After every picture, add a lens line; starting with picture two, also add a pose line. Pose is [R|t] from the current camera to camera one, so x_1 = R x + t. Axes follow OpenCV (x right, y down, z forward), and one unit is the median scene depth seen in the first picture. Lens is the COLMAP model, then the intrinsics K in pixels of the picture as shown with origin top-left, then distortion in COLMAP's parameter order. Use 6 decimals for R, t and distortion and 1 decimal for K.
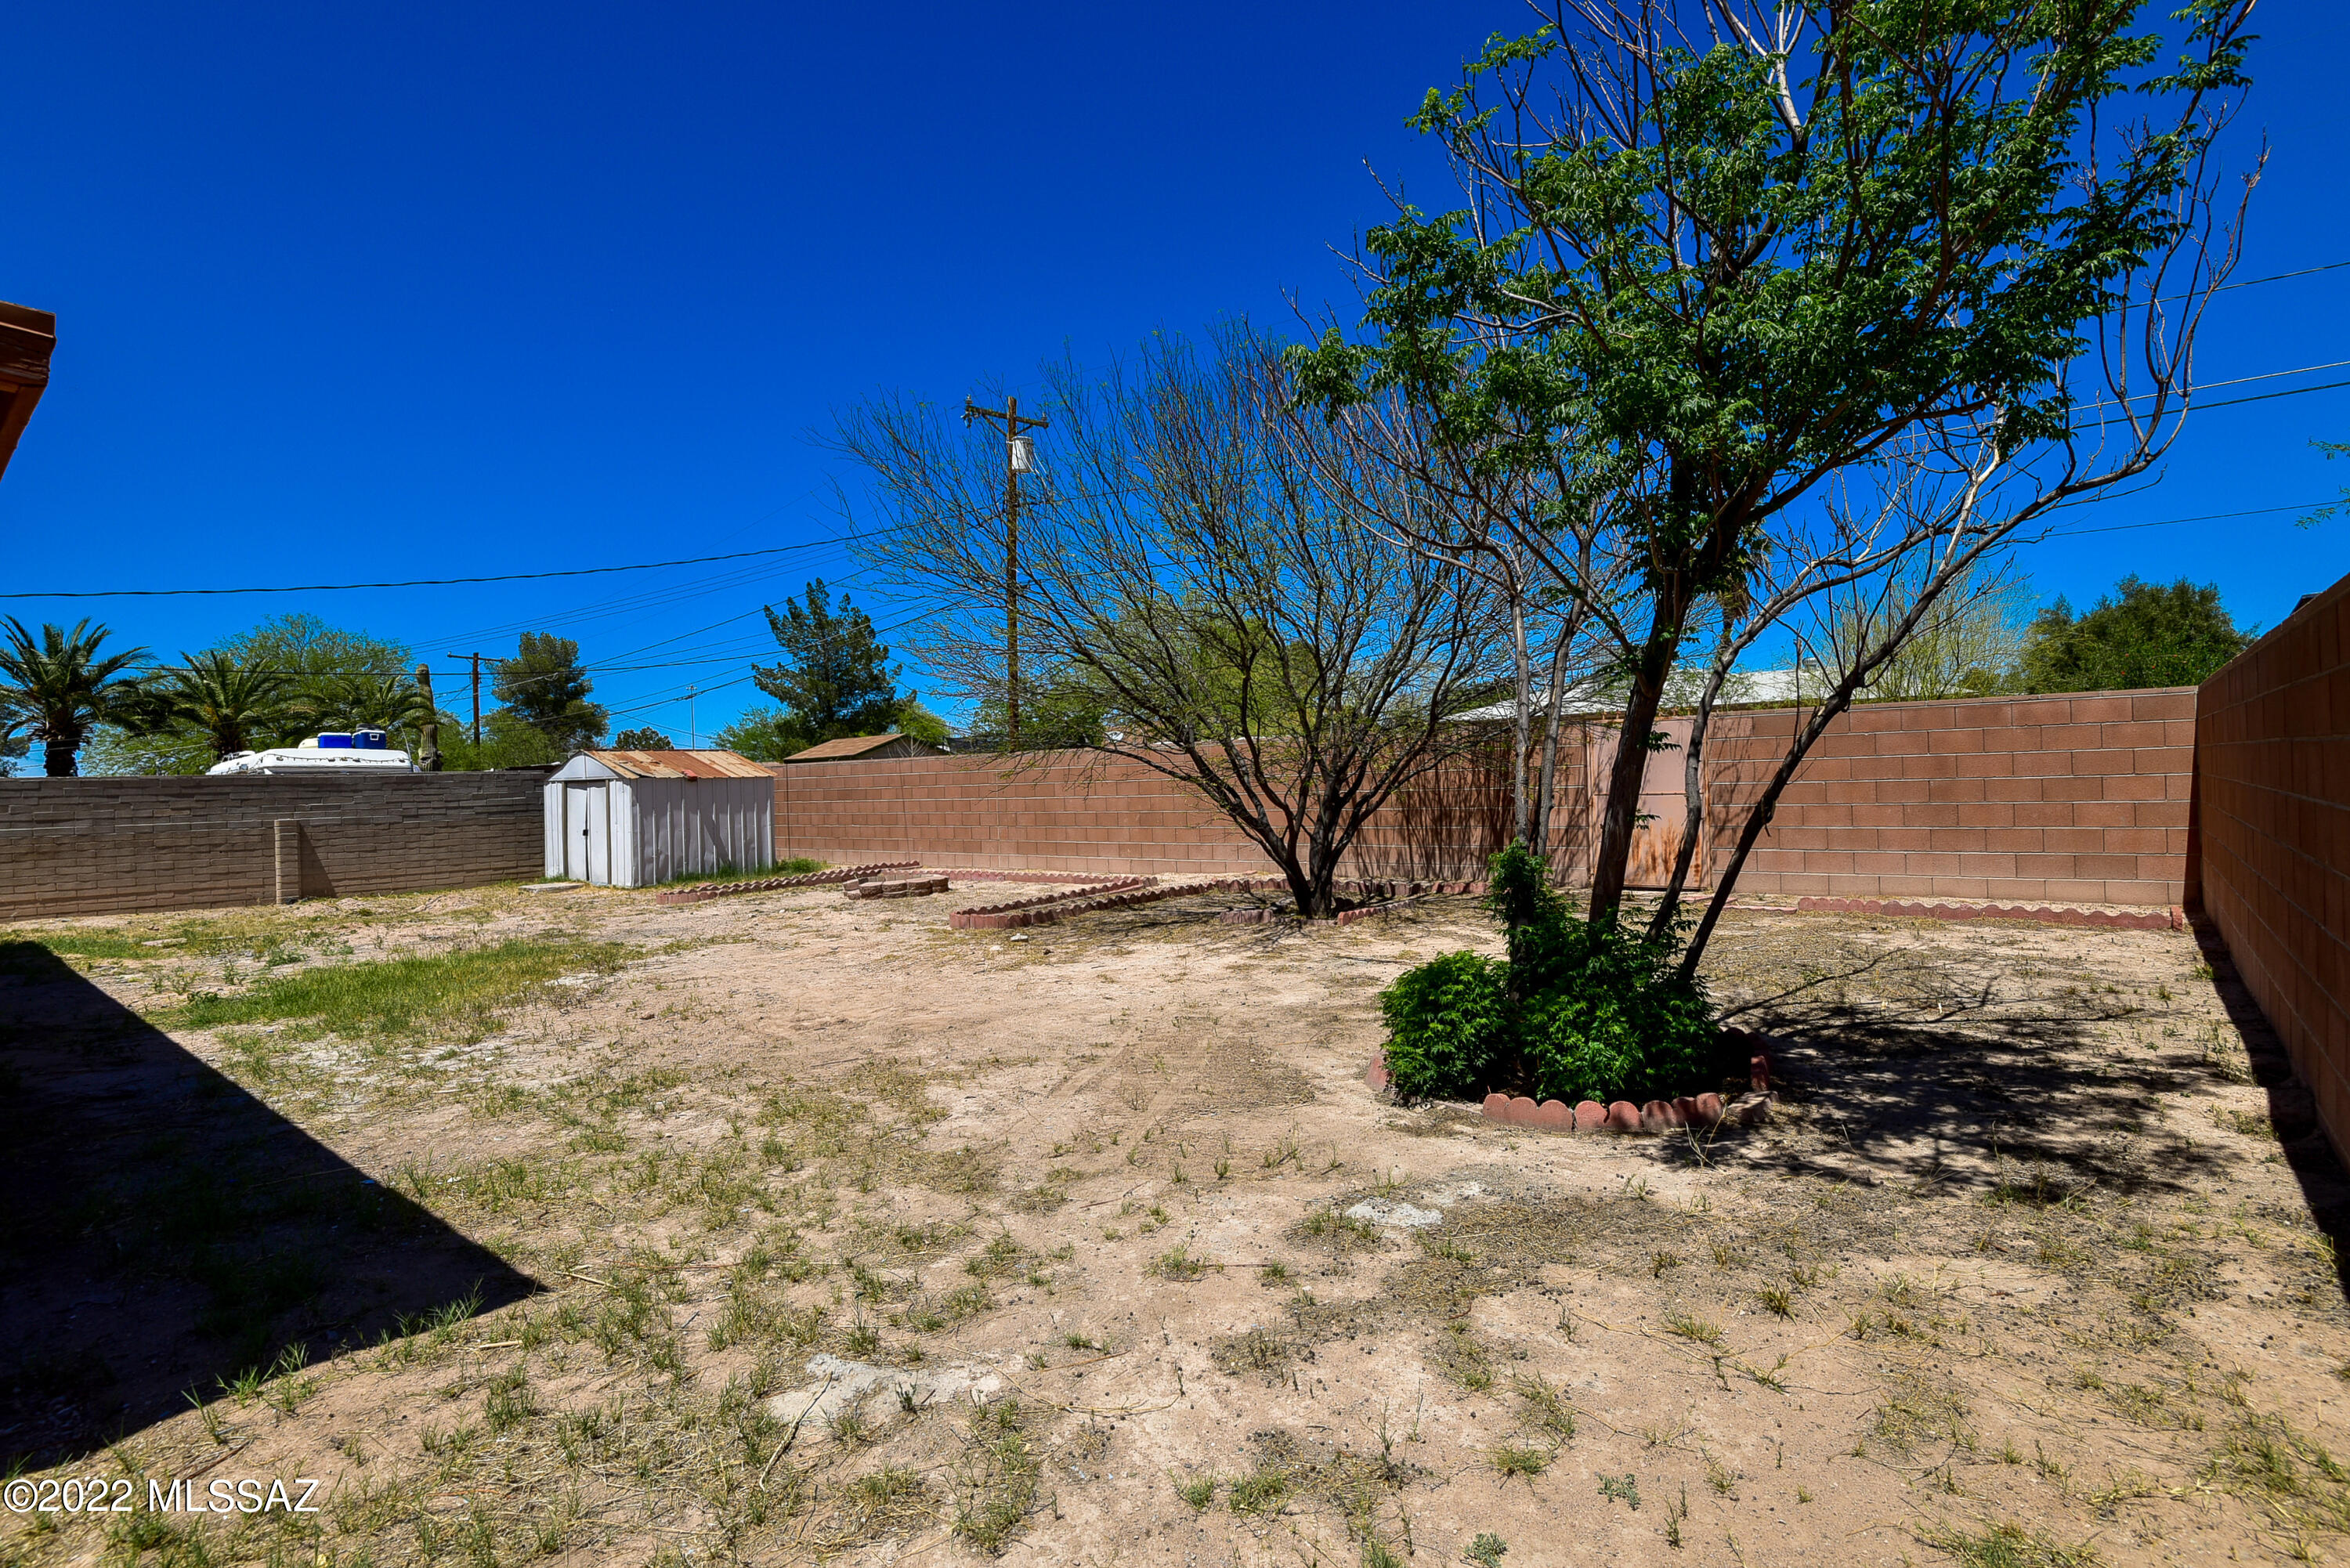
lens RADIAL K [[1146.5, 0, 1166.6], [0, 1146.5, 768.4], [0, 0, 1]] dist [-0.006380, -0.009113]
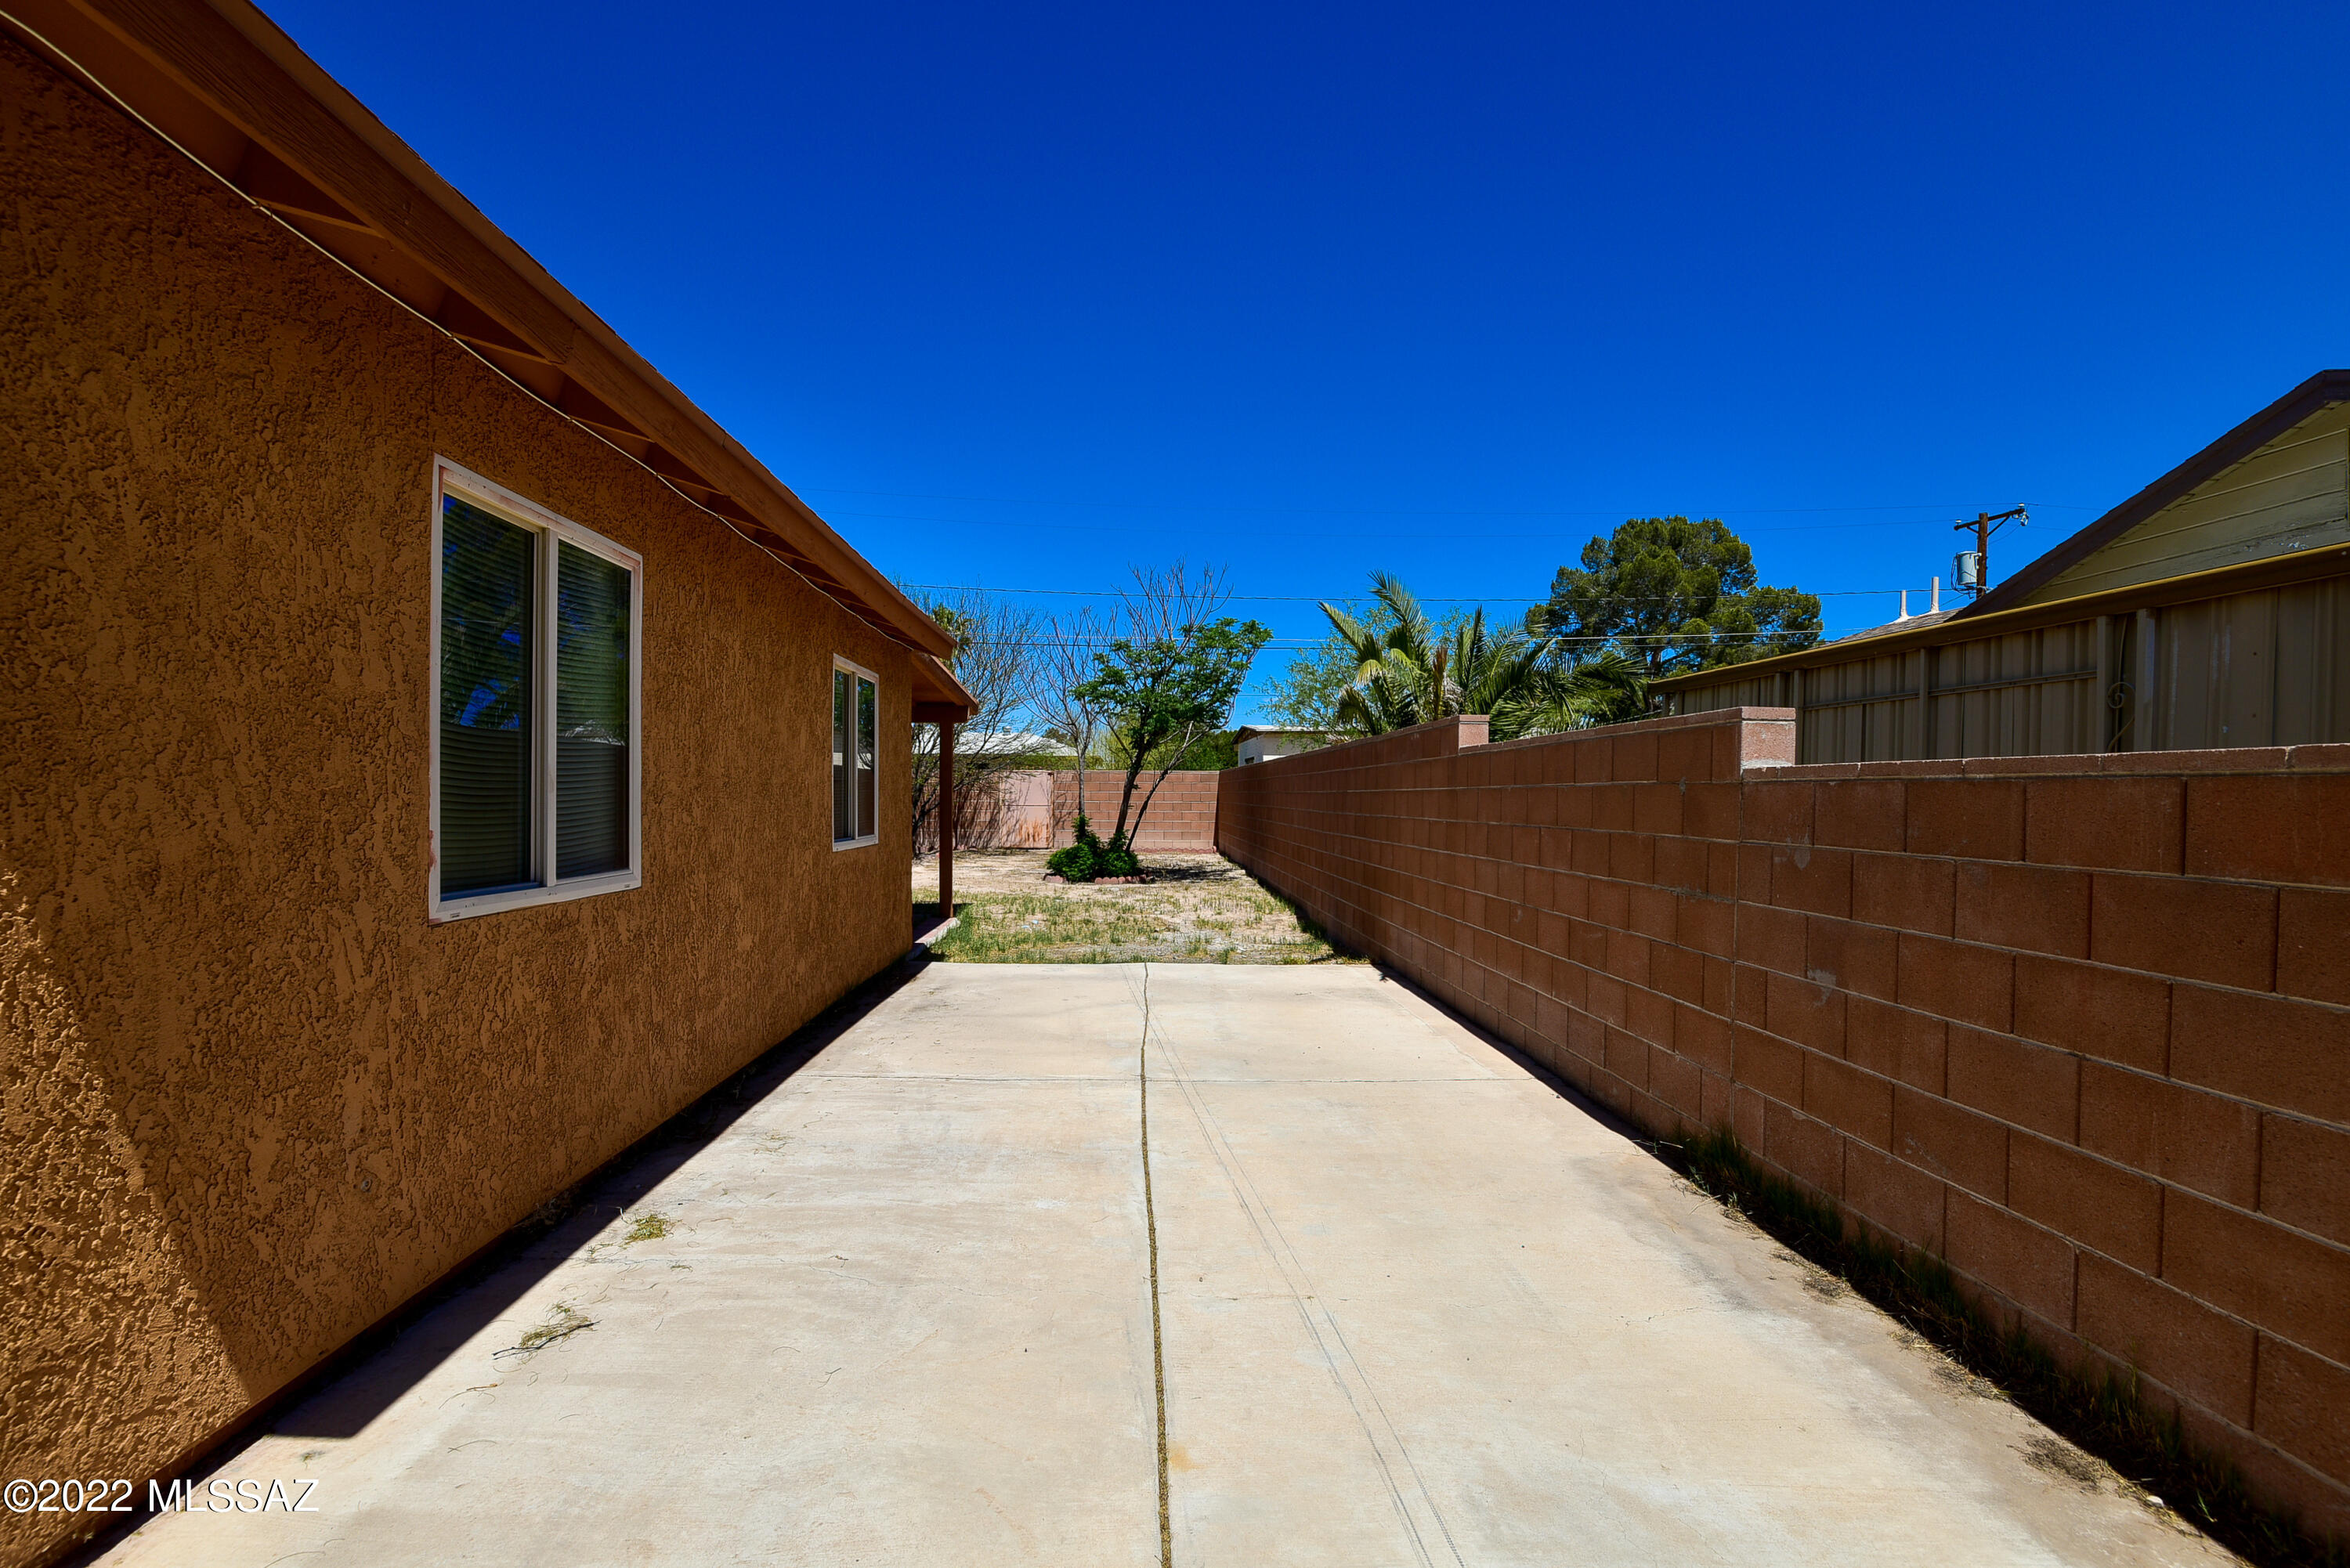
lens RADIAL K [[1086.7, 0, 1169.5], [0, 1086.7, 789.9], [0, 0, 1]] dist [-0.009757, -0.007322]
pose [[0.740916, 0.036624, 0.670598, -0.806340], [-0.035014, 0.999261, -0.015888, 0.017254], [-0.670684, -0.011709, 0.741650, -0.750791]]
